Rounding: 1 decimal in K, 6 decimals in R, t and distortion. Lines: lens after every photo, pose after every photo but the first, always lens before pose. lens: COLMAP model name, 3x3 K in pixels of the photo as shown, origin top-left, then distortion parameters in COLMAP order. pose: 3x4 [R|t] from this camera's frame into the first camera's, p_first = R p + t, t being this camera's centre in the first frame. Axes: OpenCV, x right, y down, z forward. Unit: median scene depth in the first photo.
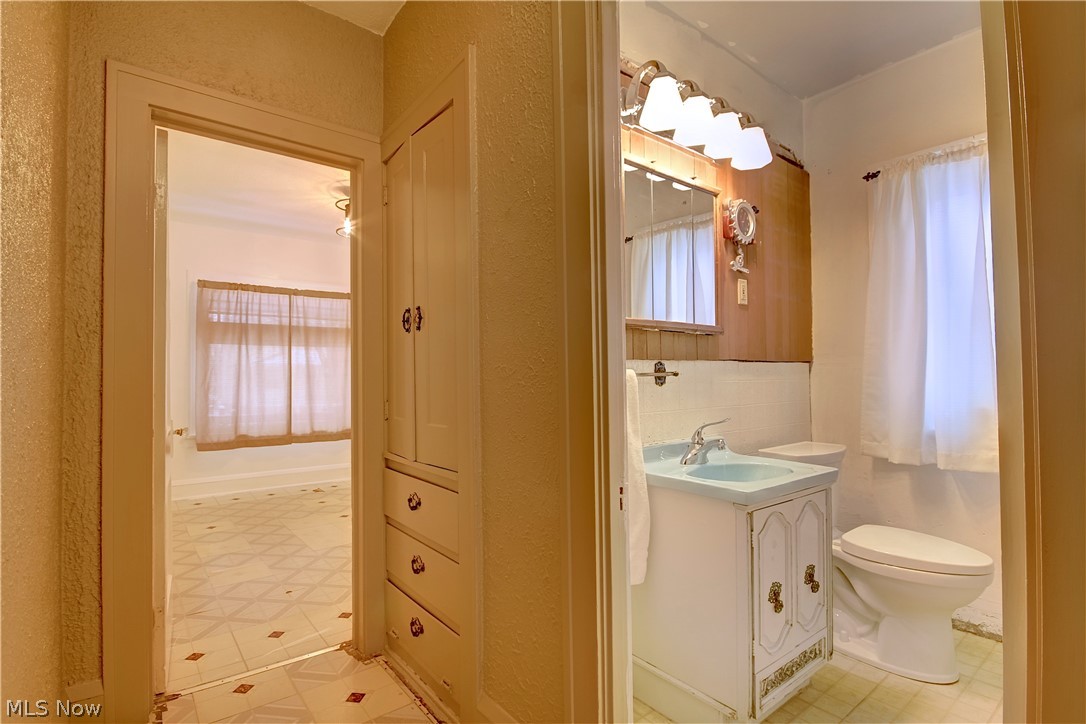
lens RADIAL K [[515.1, 0, 534.8], [0, 515.1, 364.1], [0, 0, 1]] dist [0.004594, -0.004960]
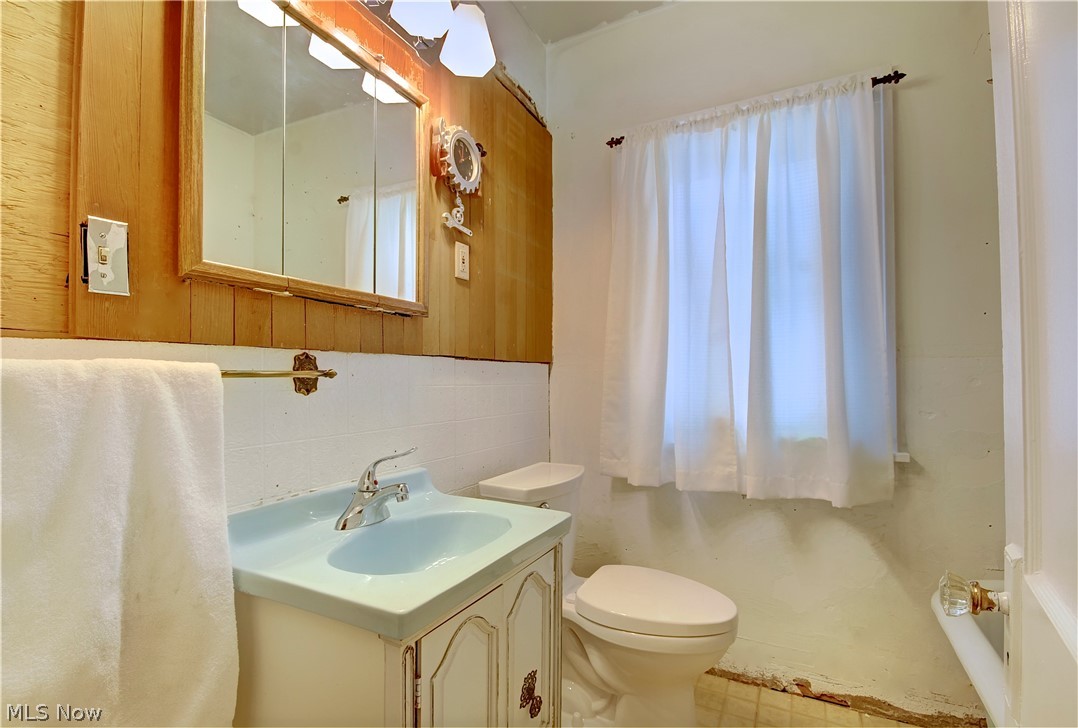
lens RADIAL K [[511.3, 0, 540.7], [0, 511.3, 367.6], [0, 0, 1]] dist [0.004594, -0.004960]
pose [[0.901982, 0.016403, 0.431462, 0.212321], [-0.015939, 0.999862, -0.004693, 0.009681], [-0.431480, -0.002644, 0.902119, 0.336127]]
